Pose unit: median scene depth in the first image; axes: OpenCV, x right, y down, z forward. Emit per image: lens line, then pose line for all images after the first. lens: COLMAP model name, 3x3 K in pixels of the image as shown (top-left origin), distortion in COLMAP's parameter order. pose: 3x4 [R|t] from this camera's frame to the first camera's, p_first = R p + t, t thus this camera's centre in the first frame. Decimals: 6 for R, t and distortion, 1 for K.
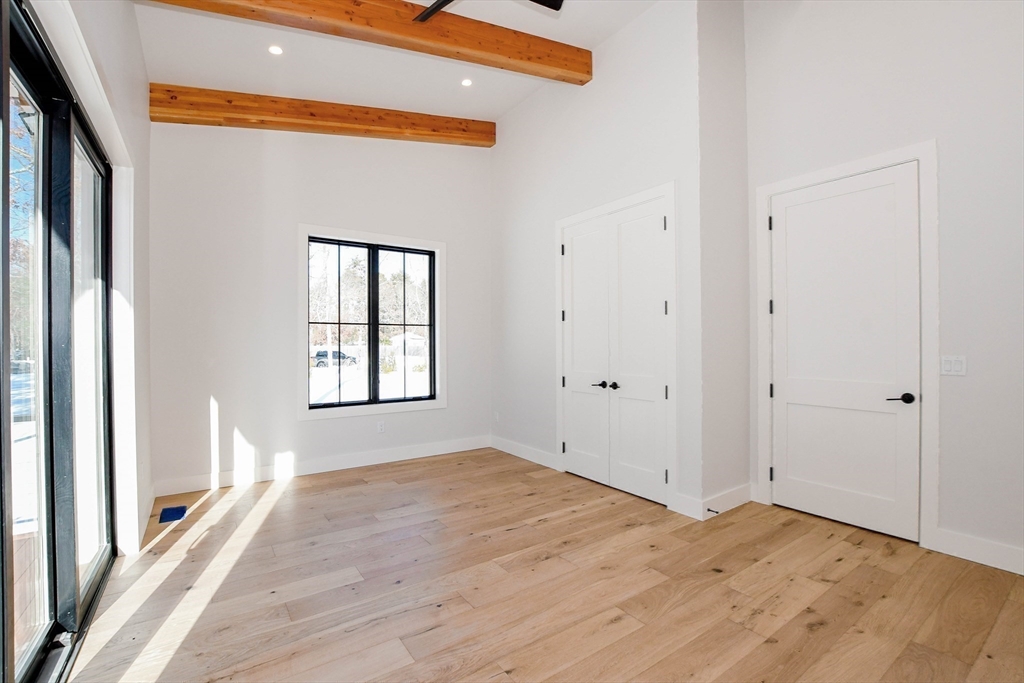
lens RADIAL K [[449.9, 0, 508.6], [0, 449.9, 343.9], [0, 0, 1]] dist [-0.036164, 0.006405]
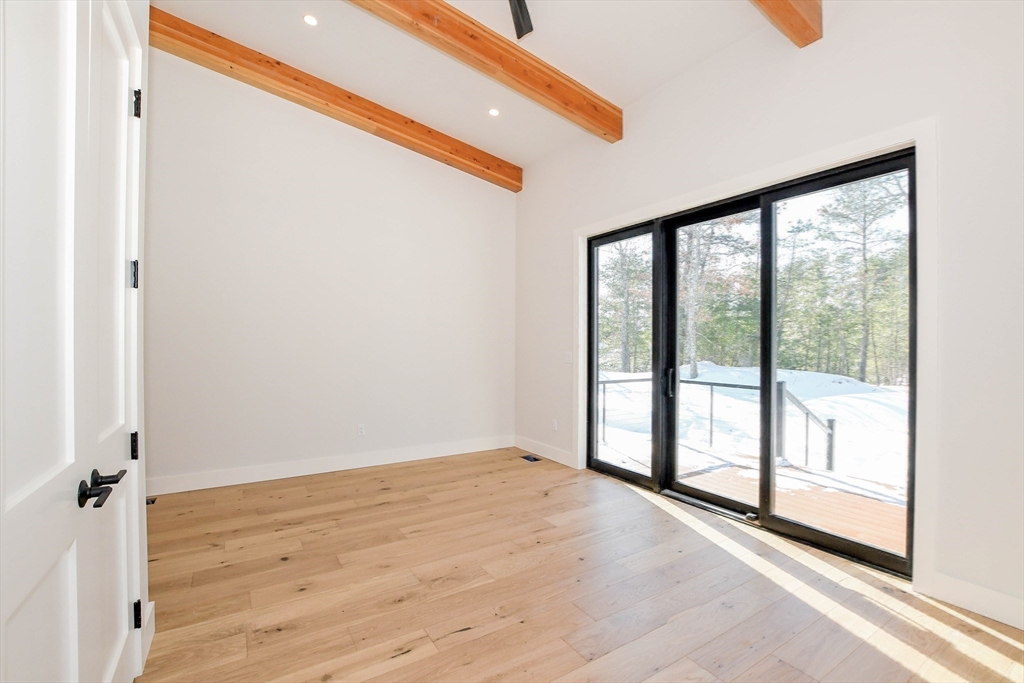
lens RADIAL K [[449.9, 0, 508.6], [0, 449.9, 343.9], [0, 0, 1]] dist [-0.036164, 0.006405]
pose [[-0.999004, 0.001627, 0.044582, -0.102856], [0.001864, 0.999984, 0.005284, -0.006552], [-0.044573, 0.005362, -0.998992, 1.856018]]
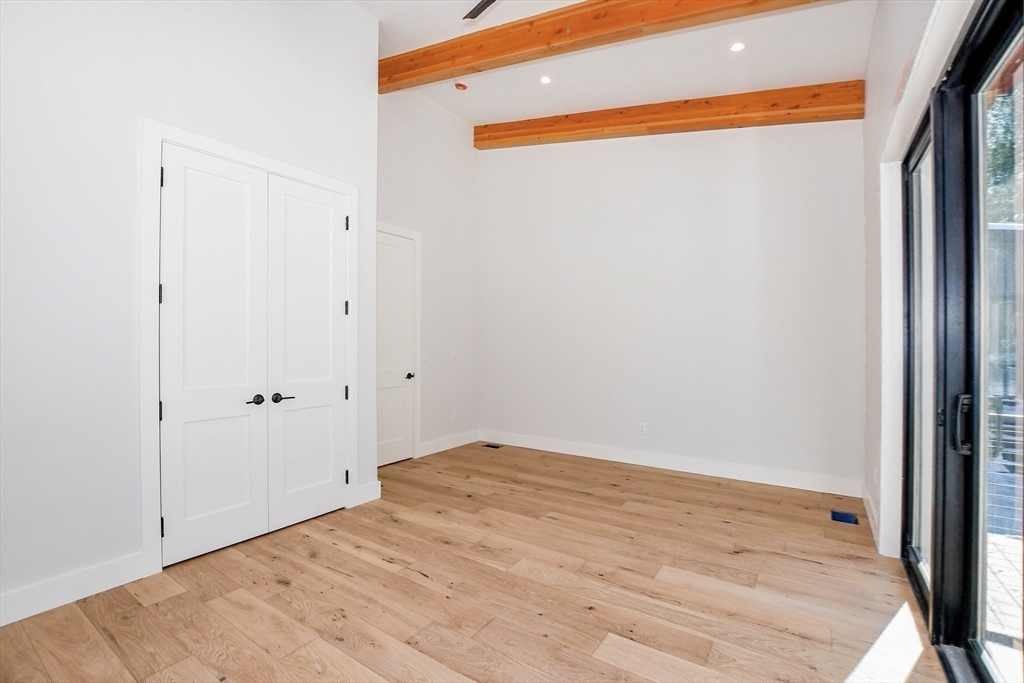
lens RADIAL K [[449.9, 0, 508.6], [0, 449.9, 343.9], [0, 0, 1]] dist [-0.036164, 0.006405]
pose [[-0.356851, 0.003671, 0.934154, -0.900602], [0.002312, 0.999993, -0.003046, 0.004249], [-0.934159, 0.001073, -0.356857, 1.292203]]
